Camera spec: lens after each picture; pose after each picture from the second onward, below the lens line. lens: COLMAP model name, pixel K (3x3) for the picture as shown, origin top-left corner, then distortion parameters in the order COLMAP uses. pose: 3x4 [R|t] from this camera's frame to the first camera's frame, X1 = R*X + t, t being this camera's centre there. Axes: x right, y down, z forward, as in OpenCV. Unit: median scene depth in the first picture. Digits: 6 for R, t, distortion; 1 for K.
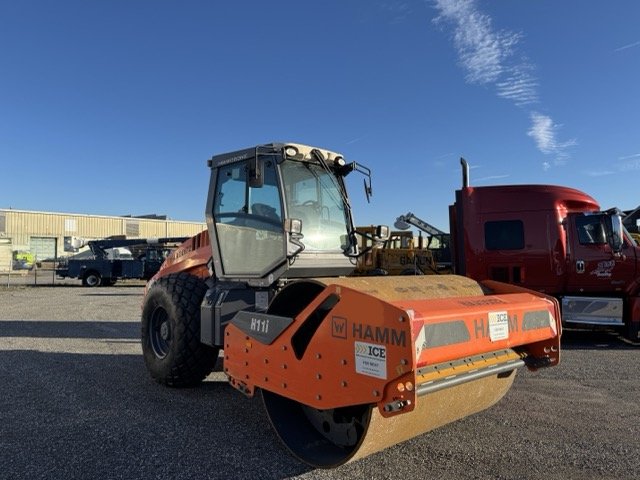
lens RADIAL K [[445.7, 0, 320.0], [0, 445.7, 240.0], [0, 0, 1]] dist [0.104751, -0.139387]
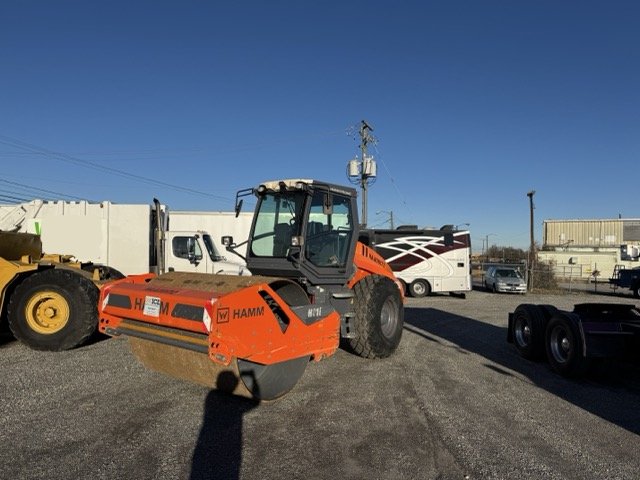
lens RADIAL K [[445.7, 0, 320.0], [0, 445.7, 240.0], [0, 0, 1]] dist [0.104751, -0.139387]
pose [[0.237665, -0.032886, -0.970790, 1.270457], [0.013004, 0.999445, -0.030673, 0.015833], [0.971260, -0.005334, 0.237960, 0.762776]]
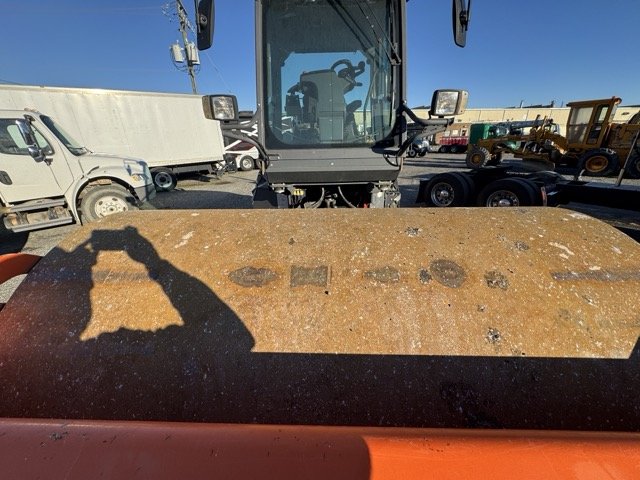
lens RADIAL K [[256.8, 0, 319.2], [0, 256.8, 238.4], [0, 0, 1]] dist [-0.003093, -0.000175]
pose [[0.743249, 0.228779, -0.628682, 0.248979], [0.047483, 0.919304, 0.390673, 0.001769], [0.667328, -0.320219, 0.672409, 0.640572]]
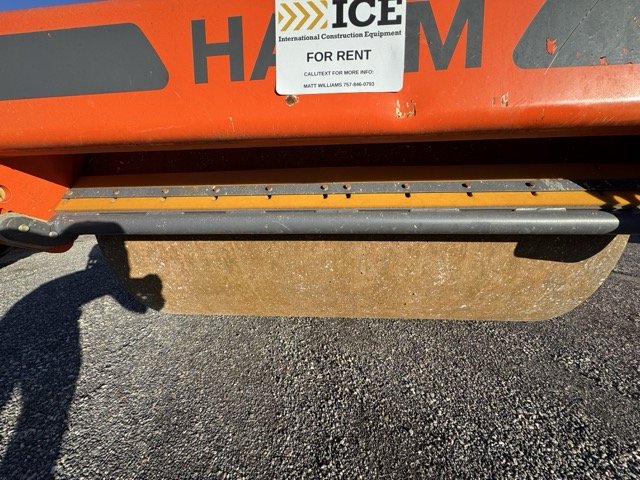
lens RADIAL K [[256.8, 0, 319.2], [0, 256.8, 238.4], [0, 0, 1]] dist [-0.003093, -0.000175]
pose [[0.697135, 0.105740, -0.709100, 0.330587], [0.062925, 0.976223, 0.207436, 0.177191], [0.714173, -0.189231, 0.673905, 0.554276]]
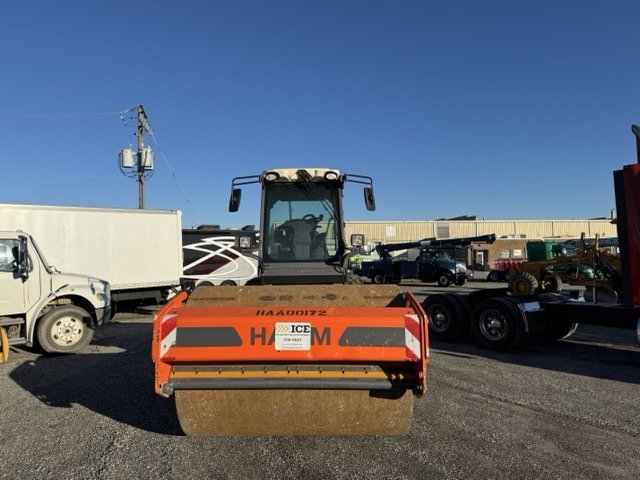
lens RADIAL K [[445.7, 0, 320.0], [0, 445.7, 240.0], [0, 0, 1]] dist [0.104751, -0.139387]
pose [[0.757344, -0.040946, -0.651731, 0.719352], [0.041587, 0.999031, -0.014439, -0.008351], [0.651690, -0.016169, 0.758313, 0.173824]]
